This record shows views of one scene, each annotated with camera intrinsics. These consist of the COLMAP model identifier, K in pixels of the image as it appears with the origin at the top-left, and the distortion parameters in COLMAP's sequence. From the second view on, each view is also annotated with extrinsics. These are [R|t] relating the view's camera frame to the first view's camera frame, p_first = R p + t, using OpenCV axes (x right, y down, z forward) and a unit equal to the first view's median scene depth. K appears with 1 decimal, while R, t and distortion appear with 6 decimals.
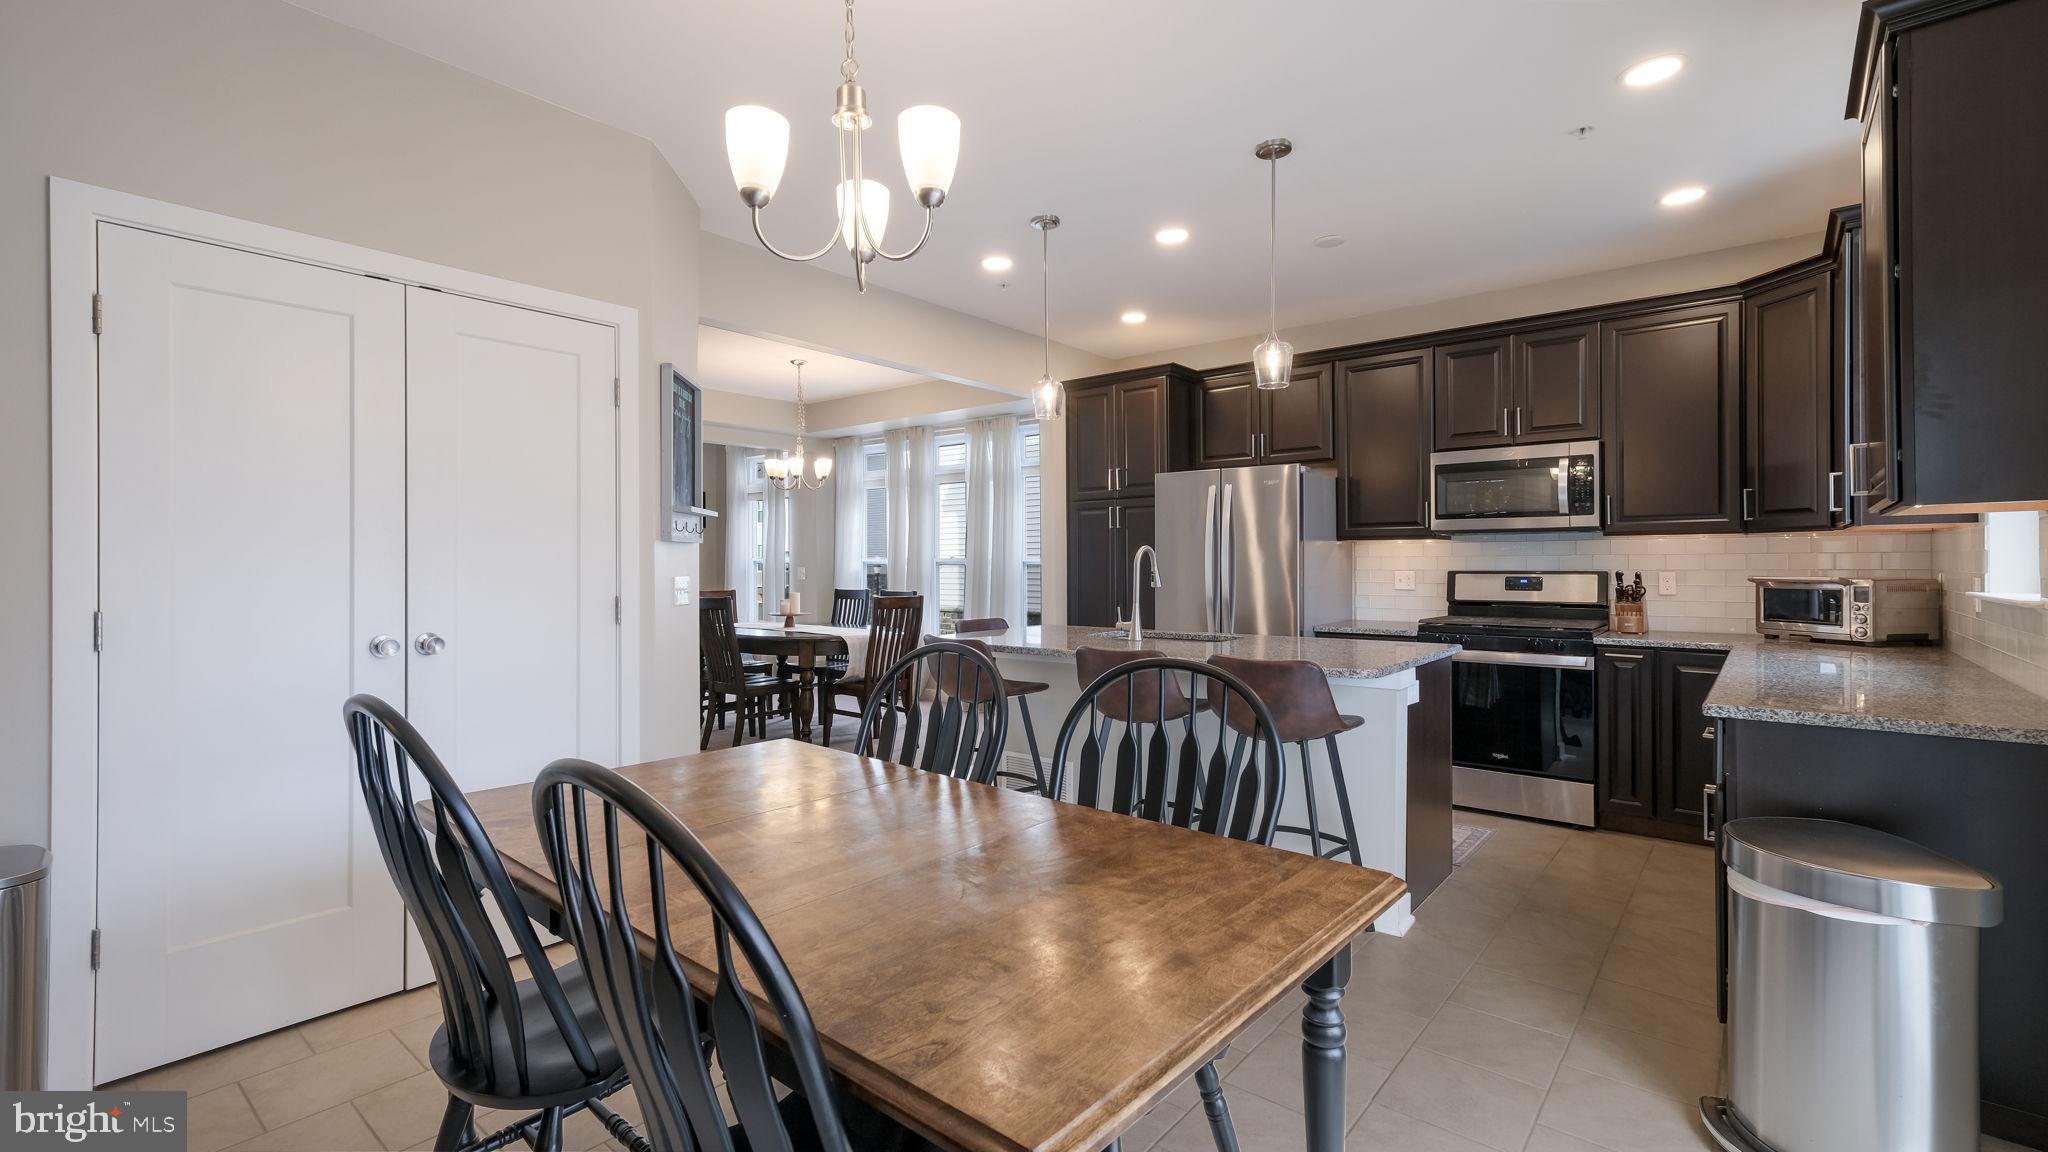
lens RADIAL K [[894.5, 0, 1014.9], [0, 894.5, 566.5], [0, 0, 1]] dist [-0.000216, 0.000057]
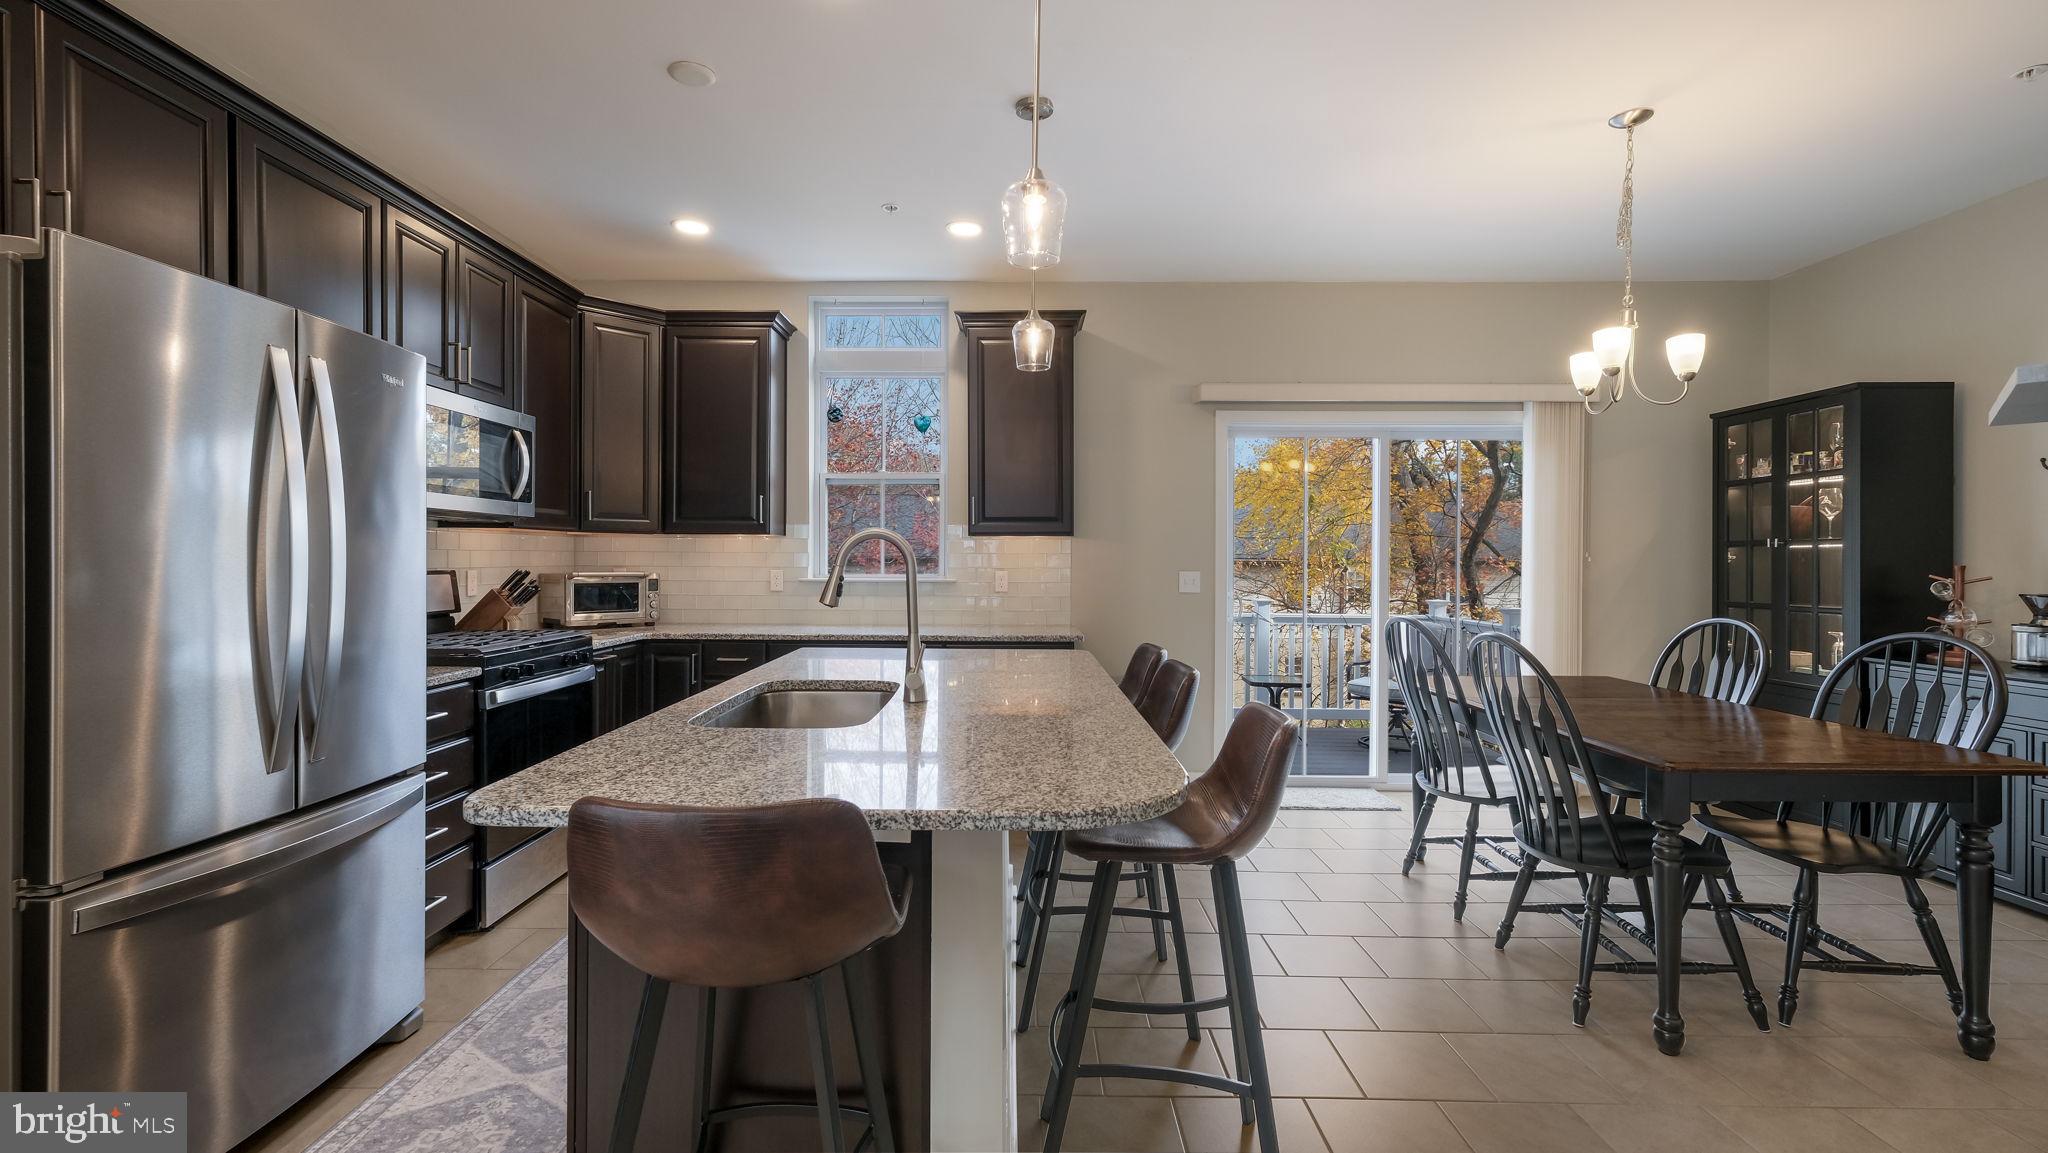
lens RADIAL K [[894.5, 0, 1014.9], [0, 894.5, 567.0], [0, 0, 1]] dist [-0.000216, 0.000057]
pose [[-0.648798, -0.012033, 0.760866, -0.290283], [-0.005963, 0.999925, 0.010728, -0.009179], [-0.760937, 0.002423, -0.648821, 1.171558]]
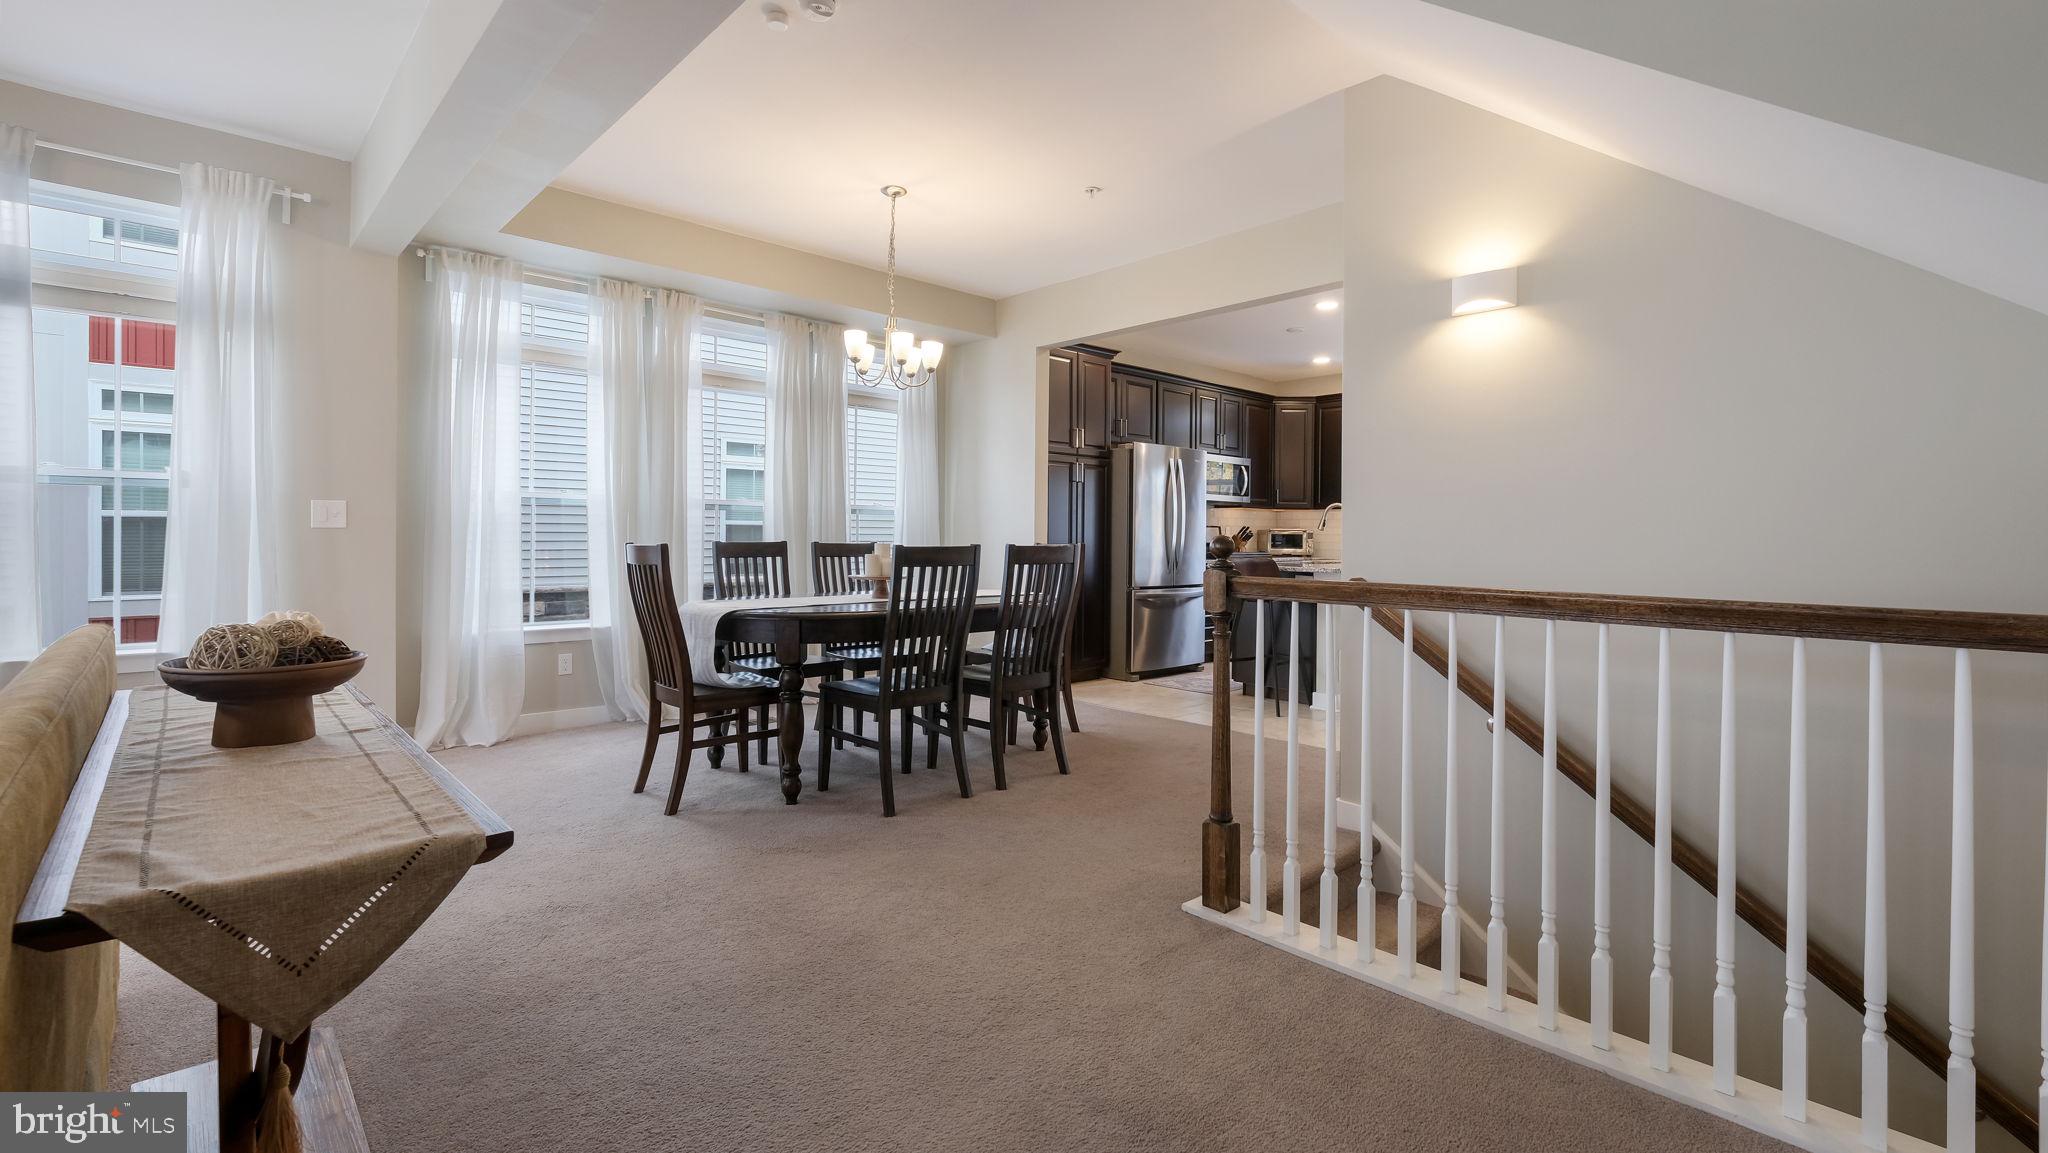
lens RADIAL K [[894.5, 0, 1014.9], [0, 894.5, 567.0], [0, 0, 1]] dist [-0.000216, 0.000057]
pose [[0.115627, -0.025160, 0.992974, -1.336824], [-0.003386, 0.999663, 0.025724, 0.046330], [-0.993287, -0.006336, 0.115503, 1.250917]]
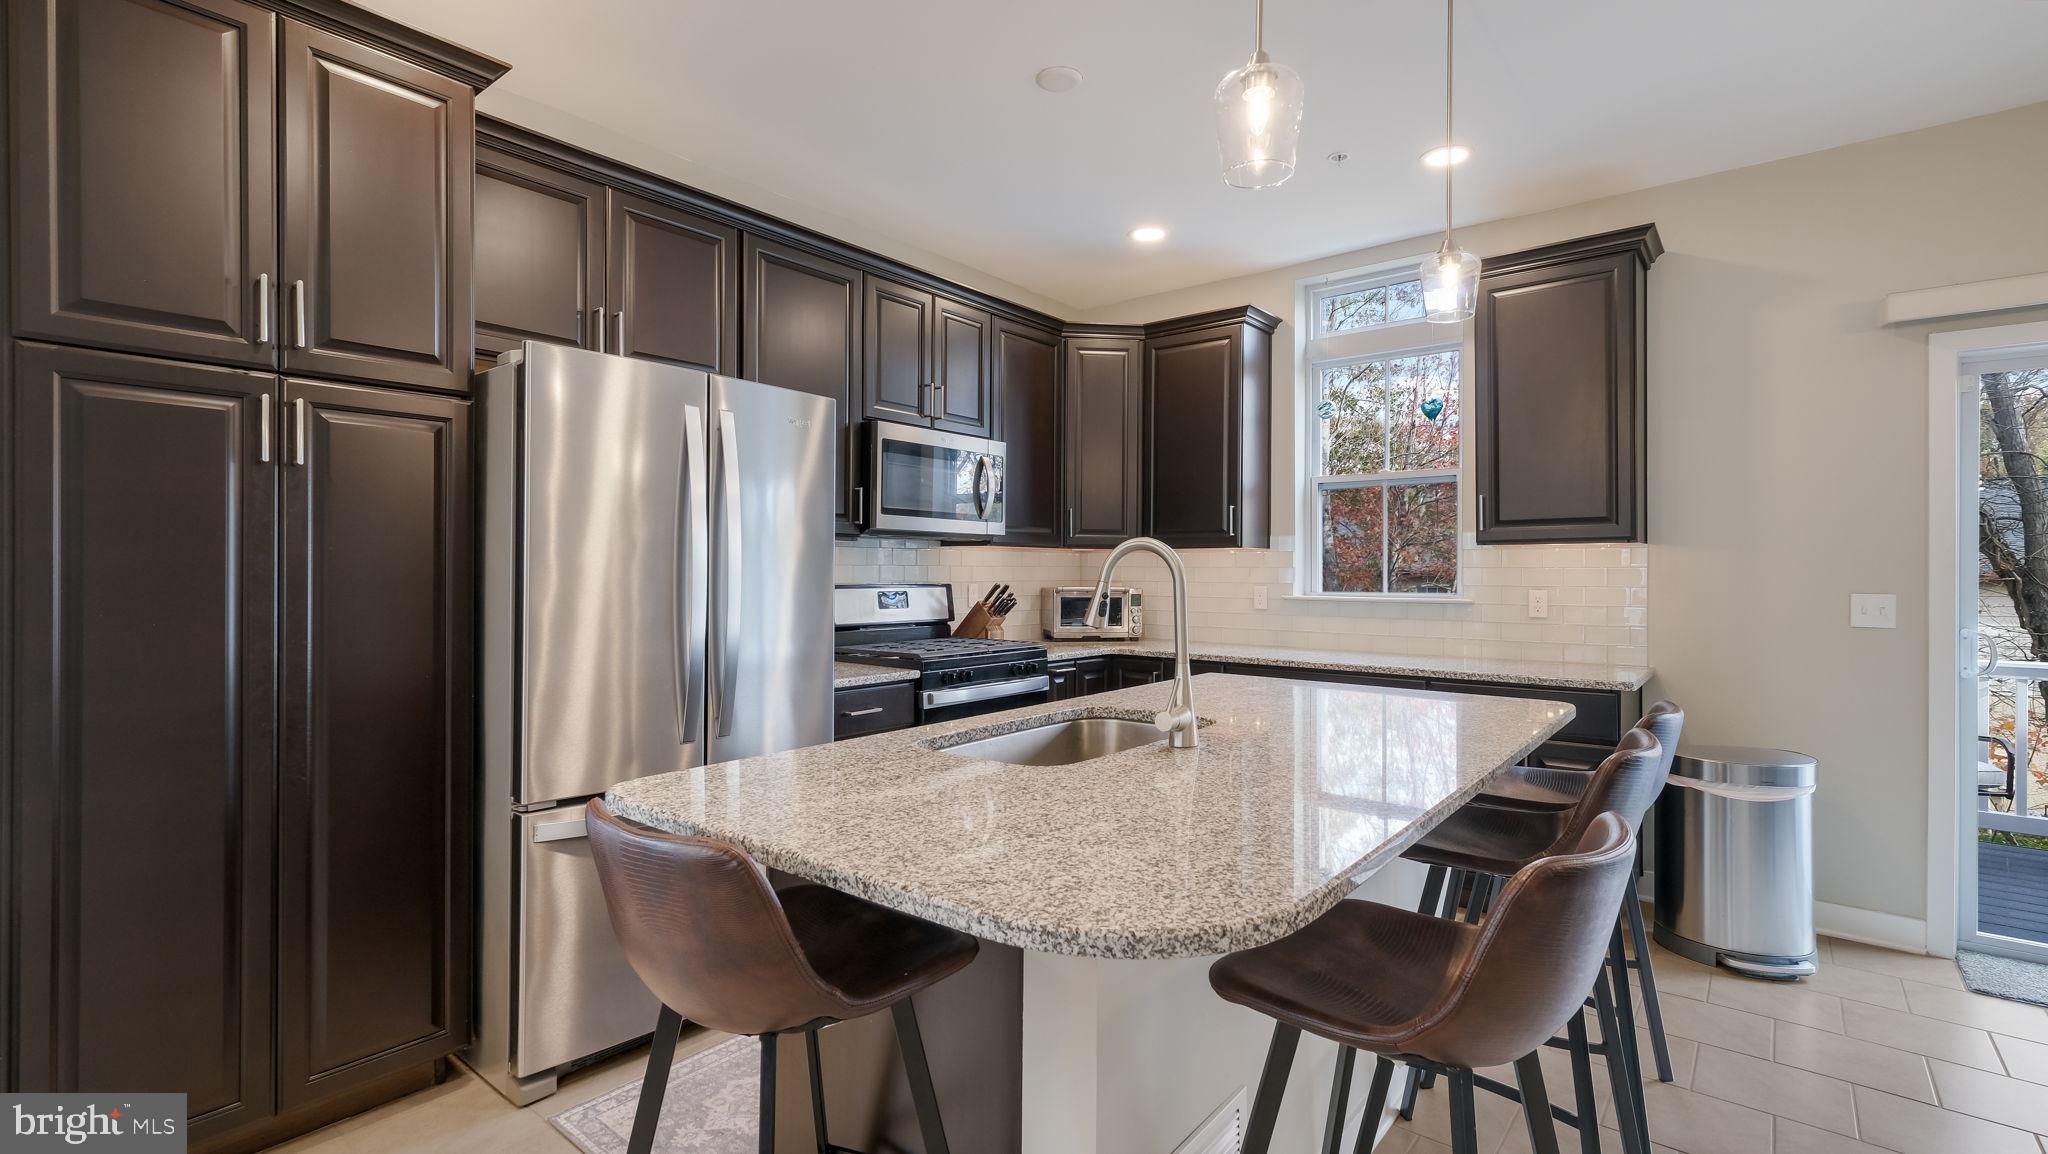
lens RADIAL K [[928.1, 0, 1018.7], [0, 928.1, 566.2], [0, 0, 1]] dist [0.001997, -0.000022]
pose [[-0.025658, 0.004441, 0.999661, -0.298720], [-0.004281, 0.999980, -0.004552, -0.008593], [-0.999662, -0.004396, -0.025639, 0.981354]]
